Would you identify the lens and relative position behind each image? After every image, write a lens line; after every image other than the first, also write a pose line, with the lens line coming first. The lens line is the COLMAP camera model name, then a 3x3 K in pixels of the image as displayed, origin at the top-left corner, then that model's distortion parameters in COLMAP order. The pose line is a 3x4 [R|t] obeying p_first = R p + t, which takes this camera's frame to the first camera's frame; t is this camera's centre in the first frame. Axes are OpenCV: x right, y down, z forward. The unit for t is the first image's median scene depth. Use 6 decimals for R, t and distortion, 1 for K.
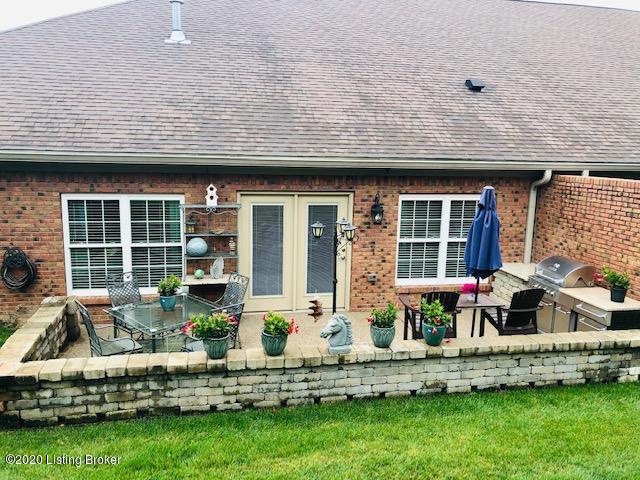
lens RADIAL K [[534.2, 0, 317.6], [0, 534.2, 239.5], [0, 0, 1]] dist [0.022421, -0.020339]
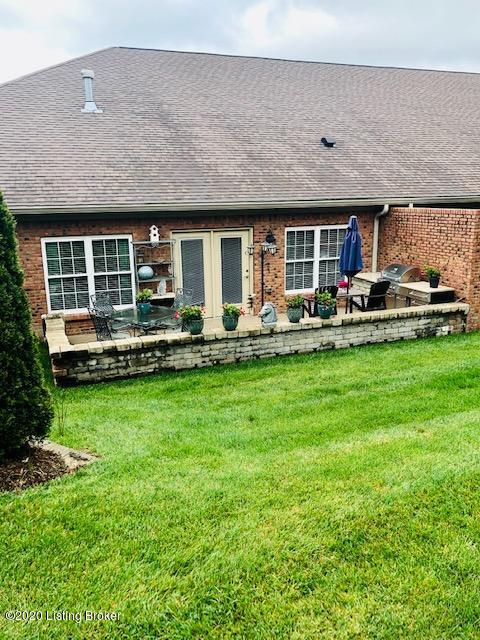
lens RADIAL K [[534.2, 0, 242.4], [0, 534.2, 320.4], [0, 0, 1]] dist [0.022421, -0.020339]
pose [[0.985178, -0.075979, 0.153794, -0.201388], [0.065992, 0.995429, 0.069040, 0.057614], [-0.158336, -0.057867, 0.985688, -0.384483]]
